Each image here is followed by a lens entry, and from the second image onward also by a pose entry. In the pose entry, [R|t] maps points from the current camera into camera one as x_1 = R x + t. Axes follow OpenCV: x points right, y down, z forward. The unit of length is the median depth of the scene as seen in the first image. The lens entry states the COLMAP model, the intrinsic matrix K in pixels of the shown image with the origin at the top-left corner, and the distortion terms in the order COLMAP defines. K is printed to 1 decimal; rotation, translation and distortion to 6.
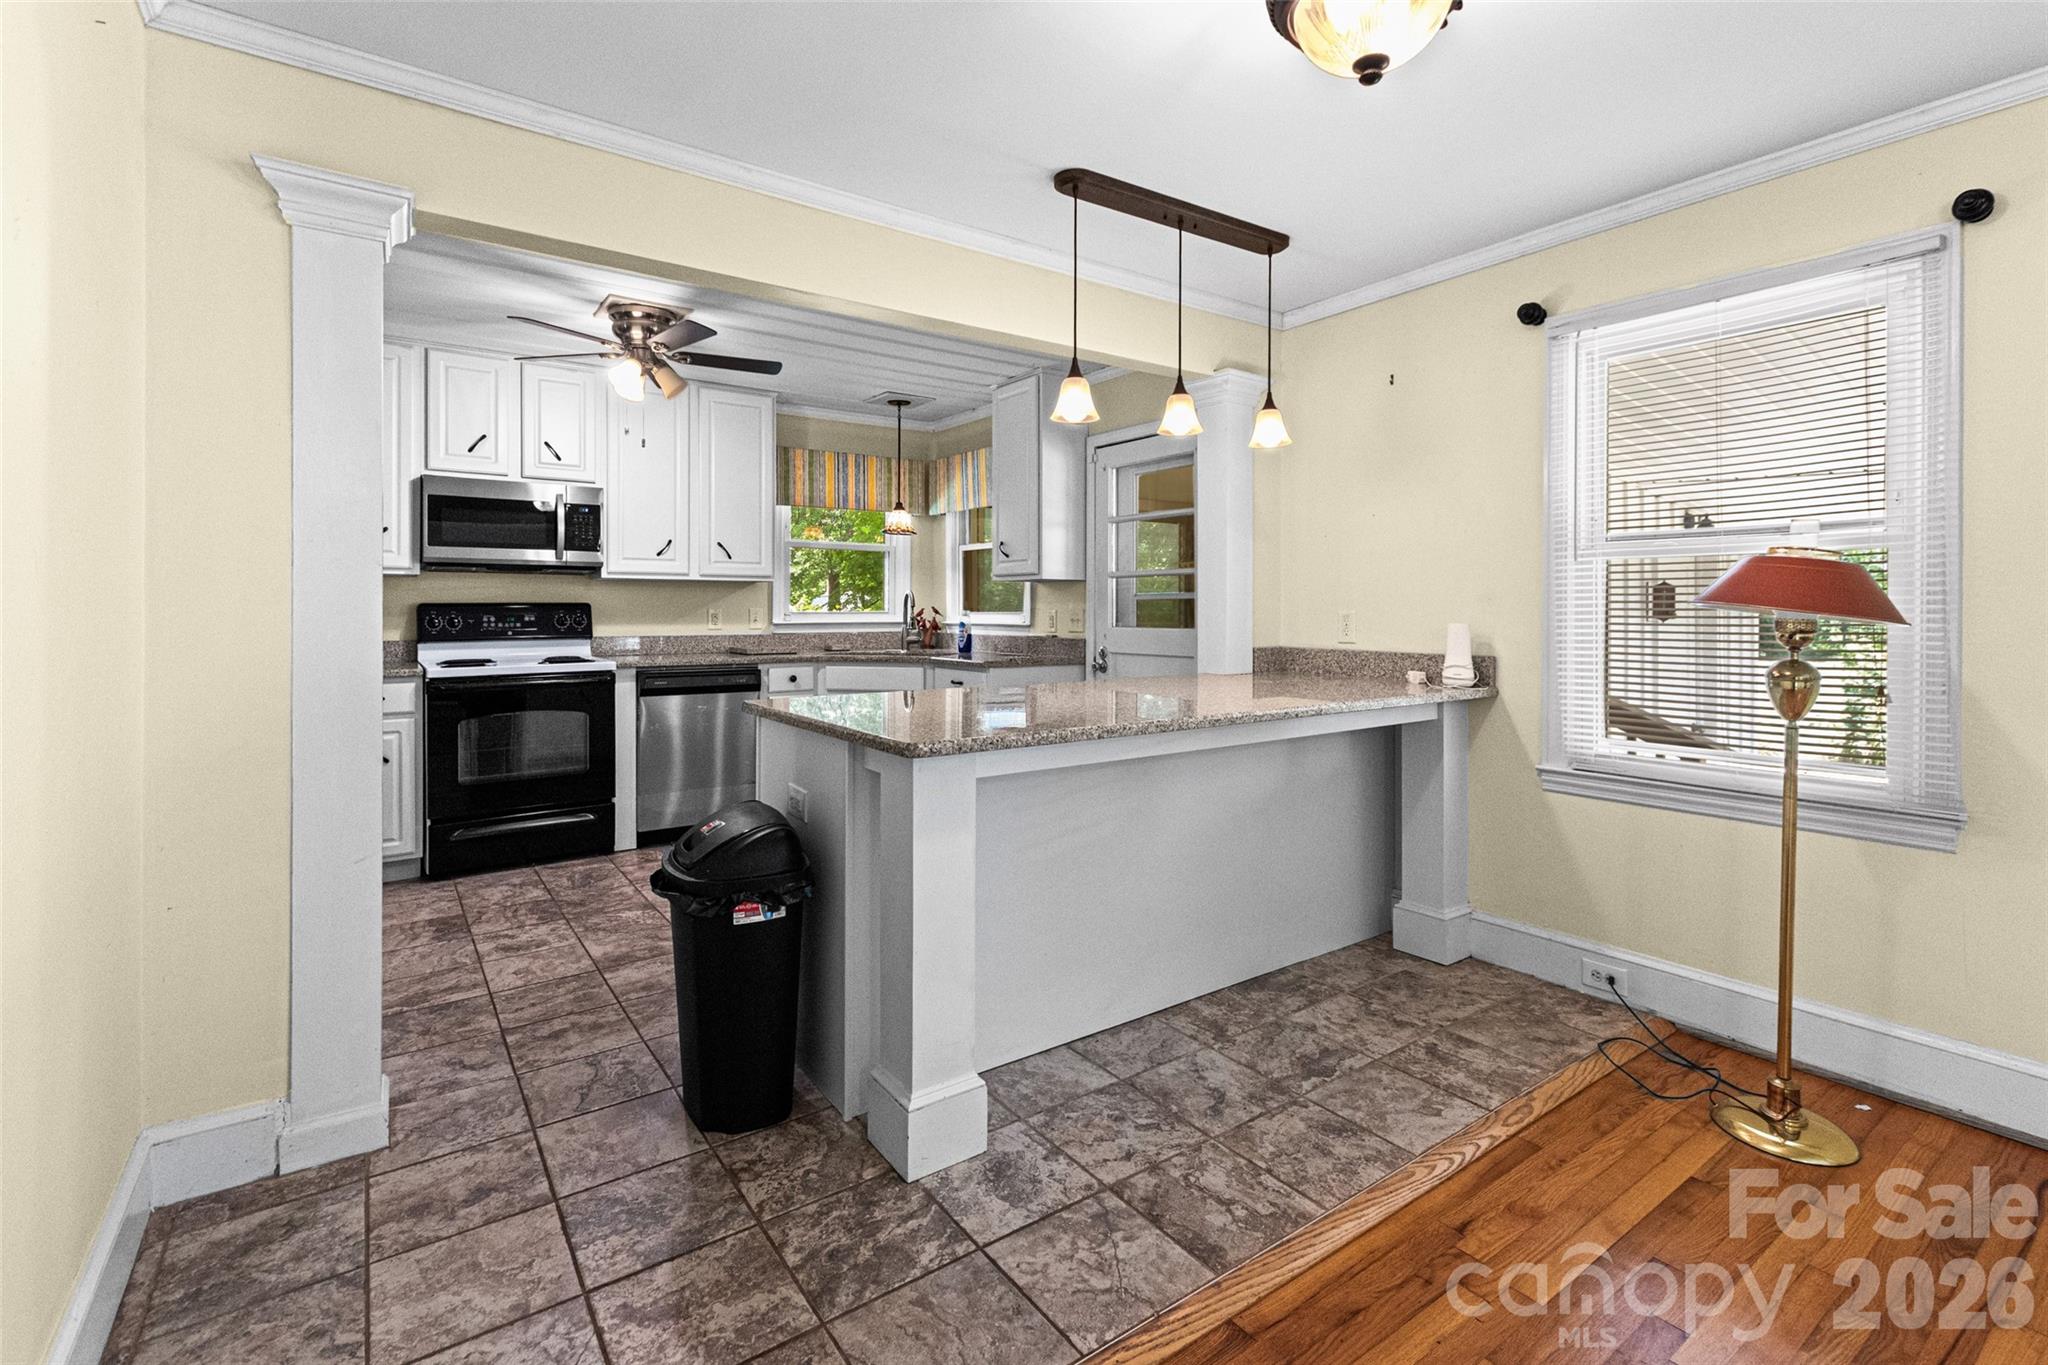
lens RADIAL K [[916.8, 0, 1007.8], [0, 916.8, 604.5], [0, 0, 1]] dist [0.008268, -0.004189]
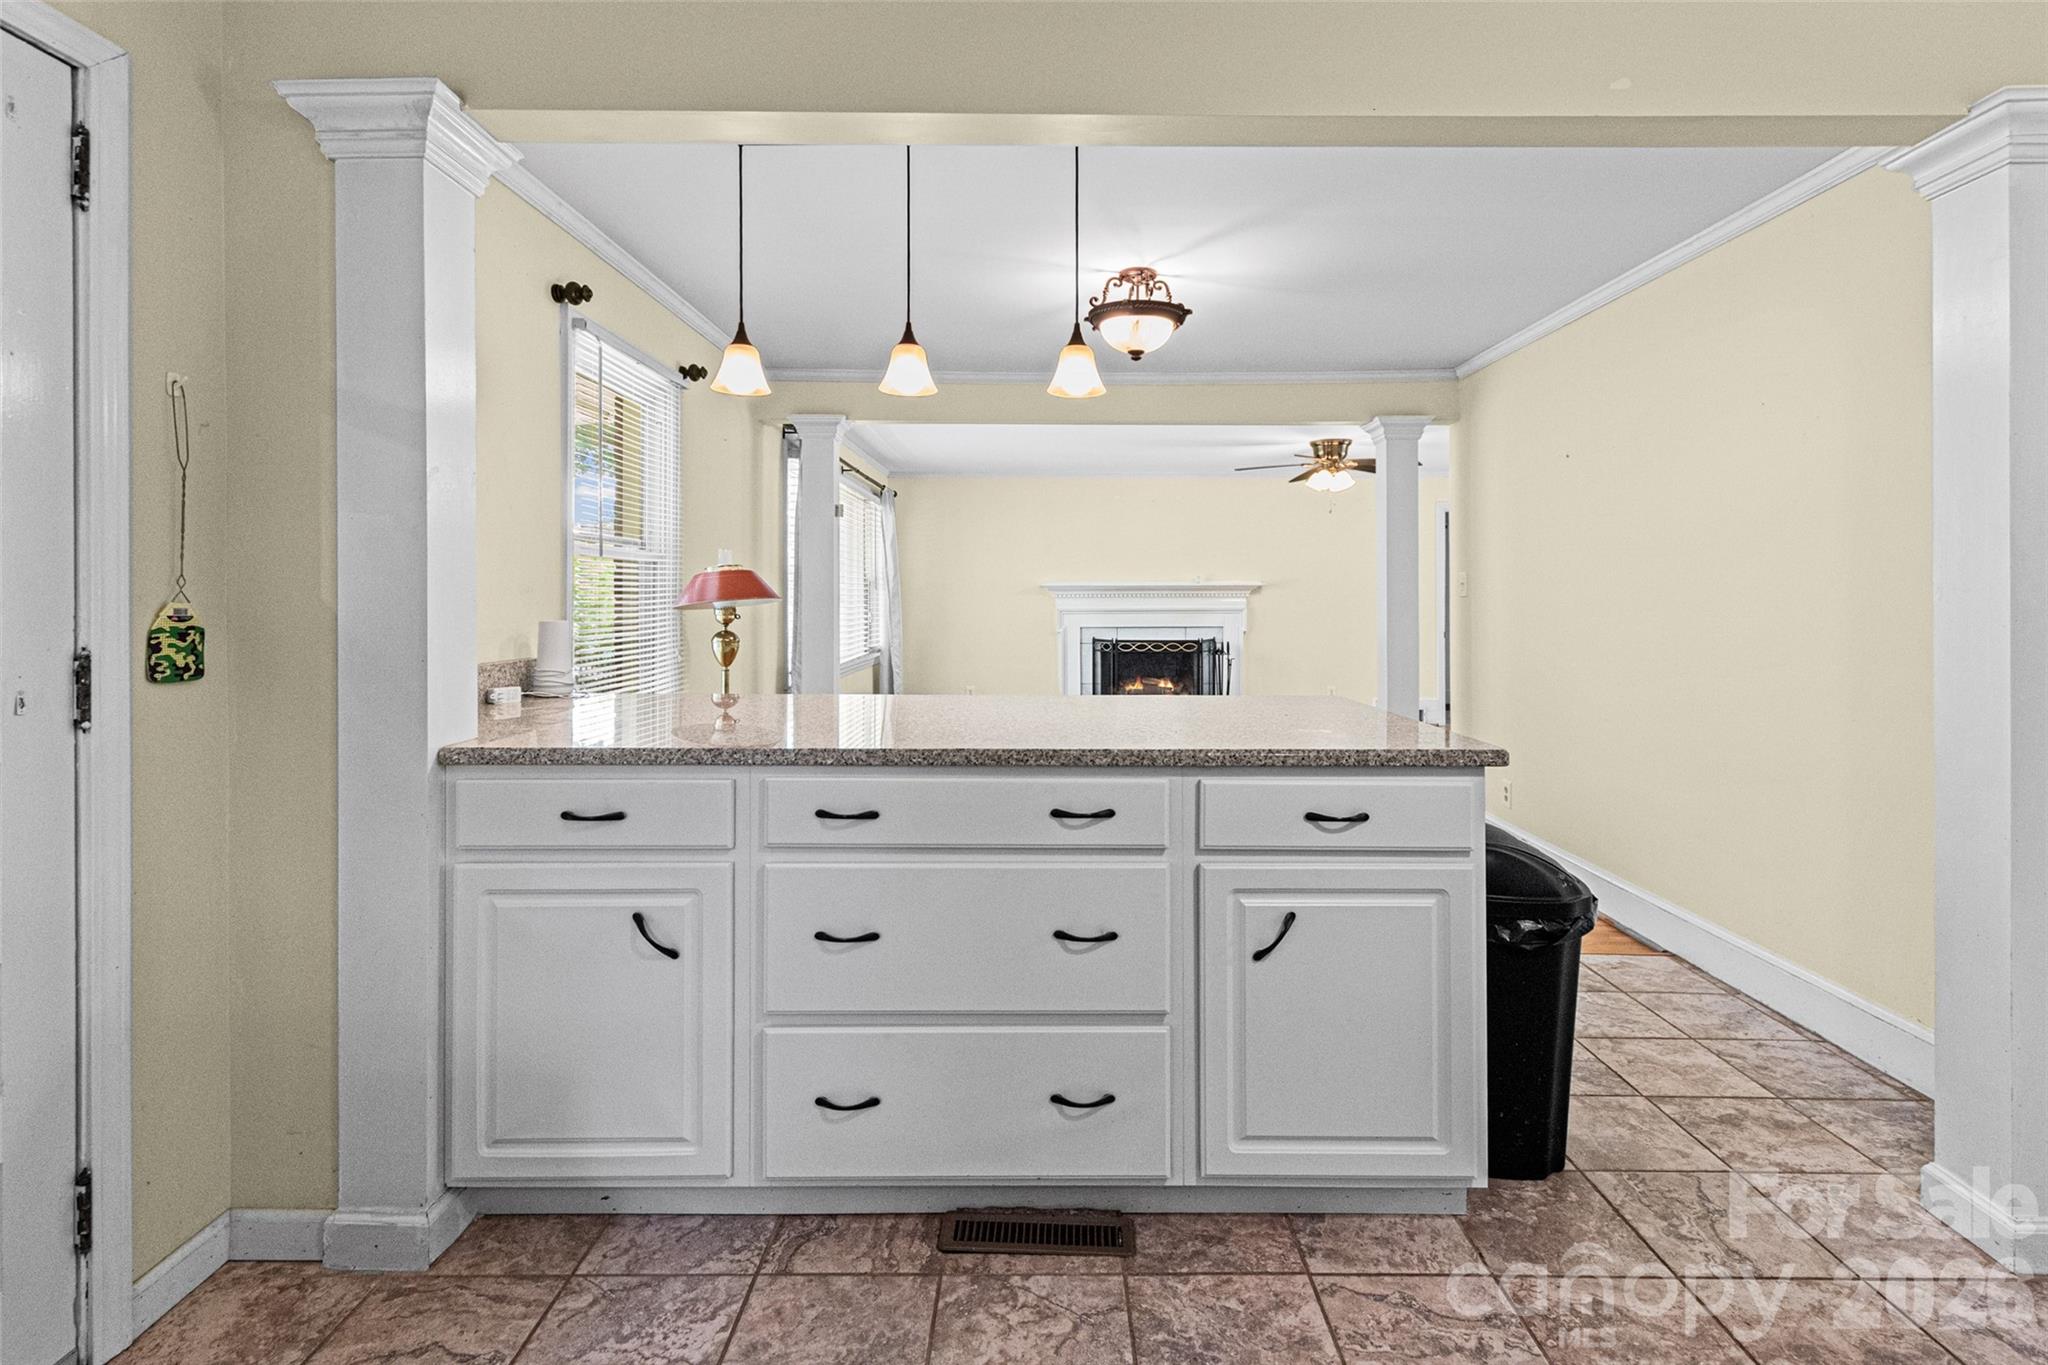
lens RADIAL K [[916.8, 0, 1061.1], [0, 916.8, 598.7], [0, 0, 1]] dist [0.008268, -0.004189]
pose [[-0.813263, 0.000788, 0.581895, -0.235575], [0.002183, 0.999996, 0.001697, 0.000877], [-0.581892, 0.002650, -0.813262, 0.994754]]
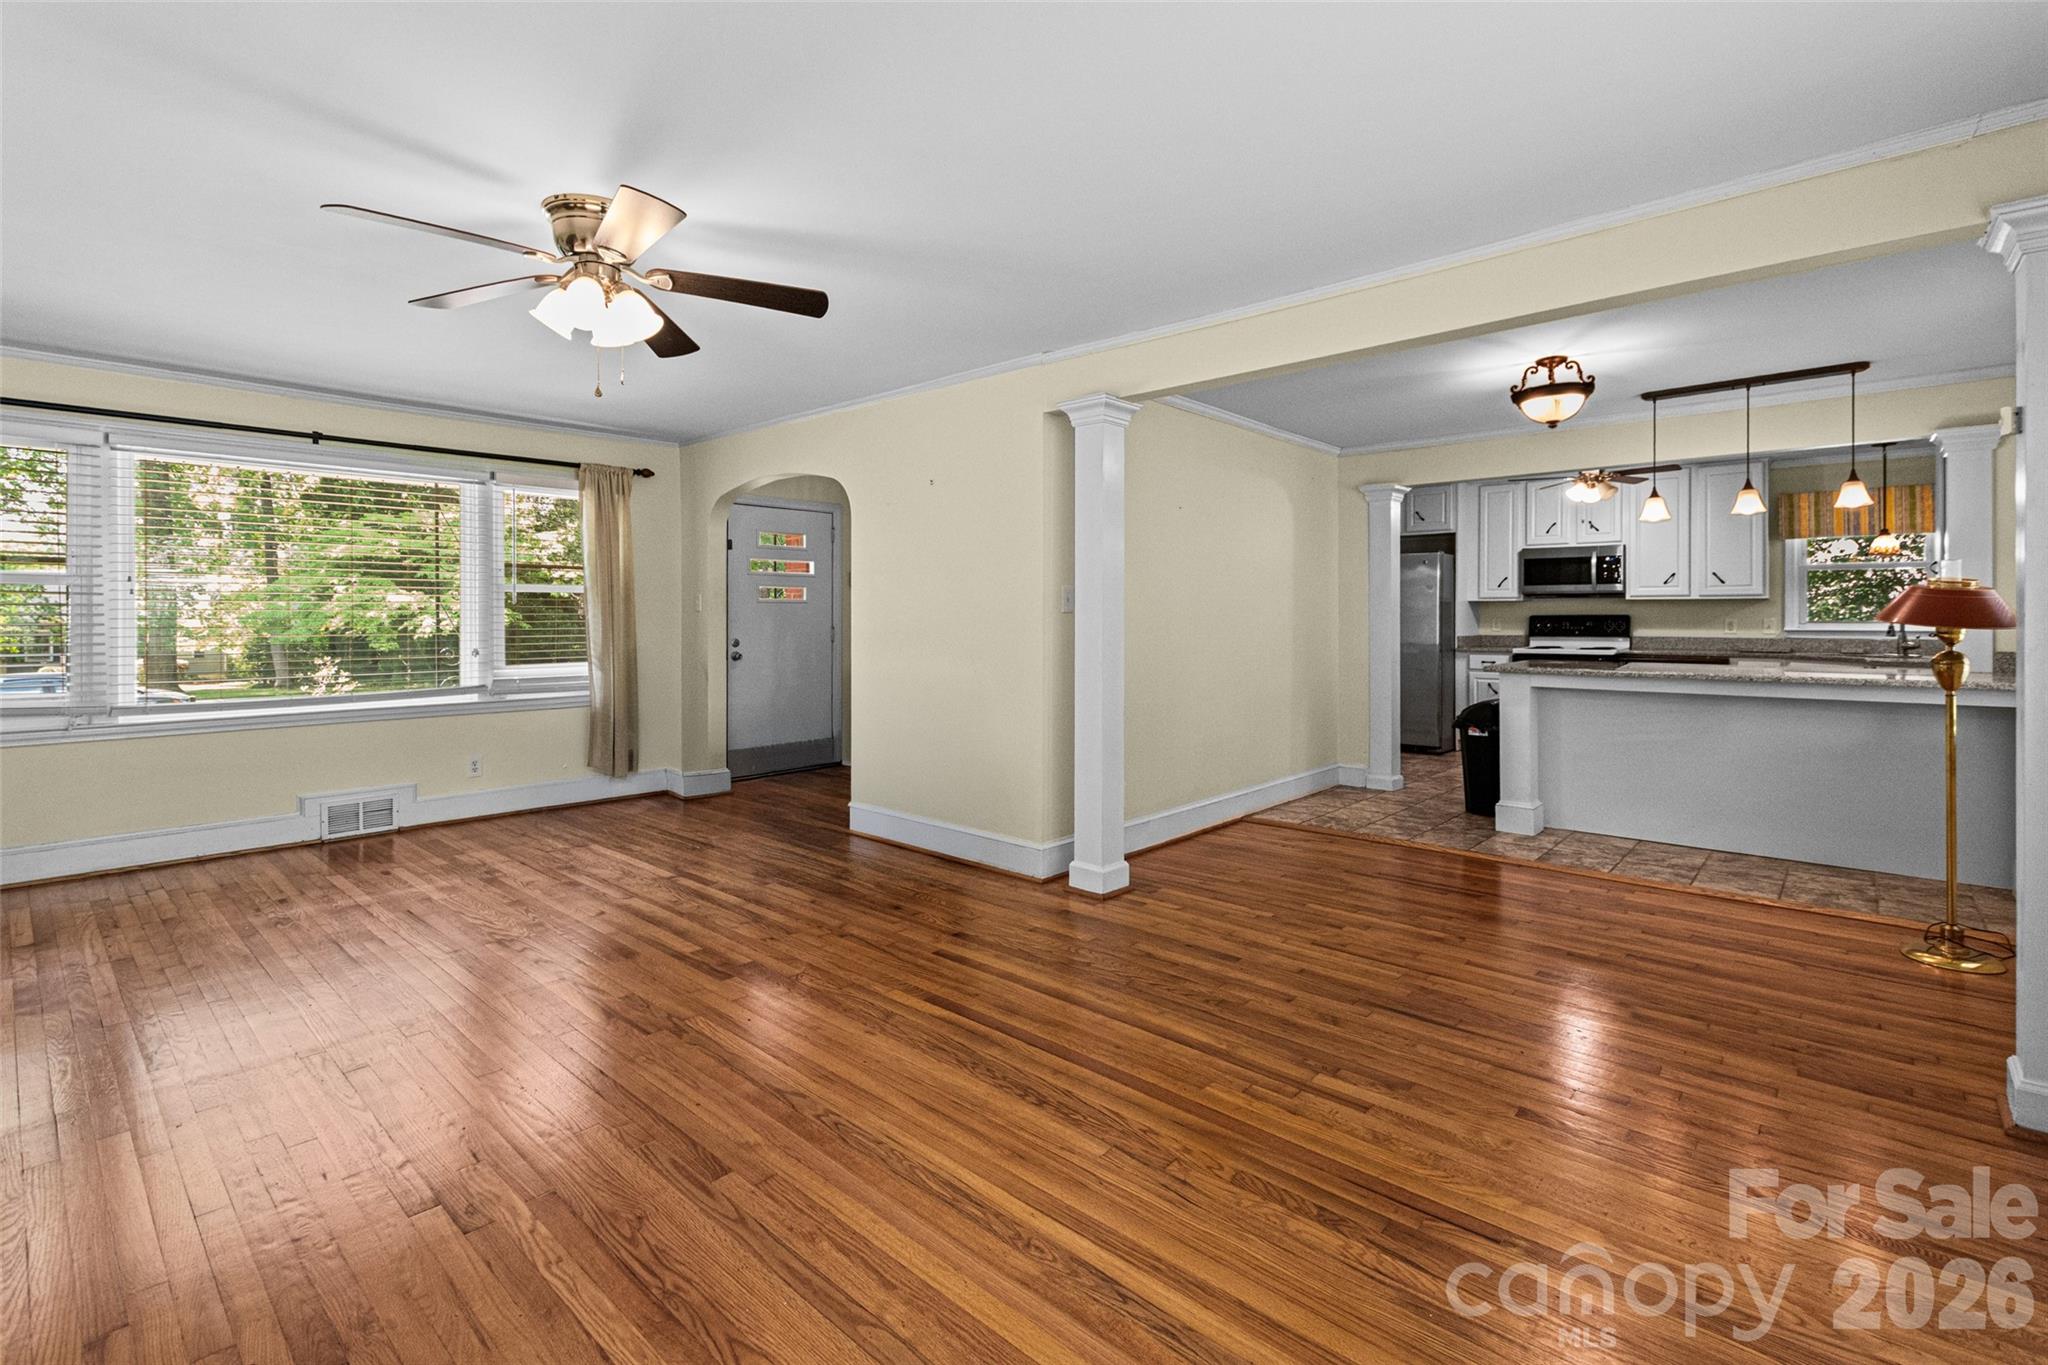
lens RADIAL K [[916.8, 0, 1041.8], [0, 916.8, 615.0], [0, 0, 1]] dist [0.008268, -0.004189]
pose [[0.220884, -0.004615, -0.975289, 0.957134], [-0.000134, 0.999989, -0.004763, 0.006771], [0.975300, 0.001182, 0.220881, -0.386002]]
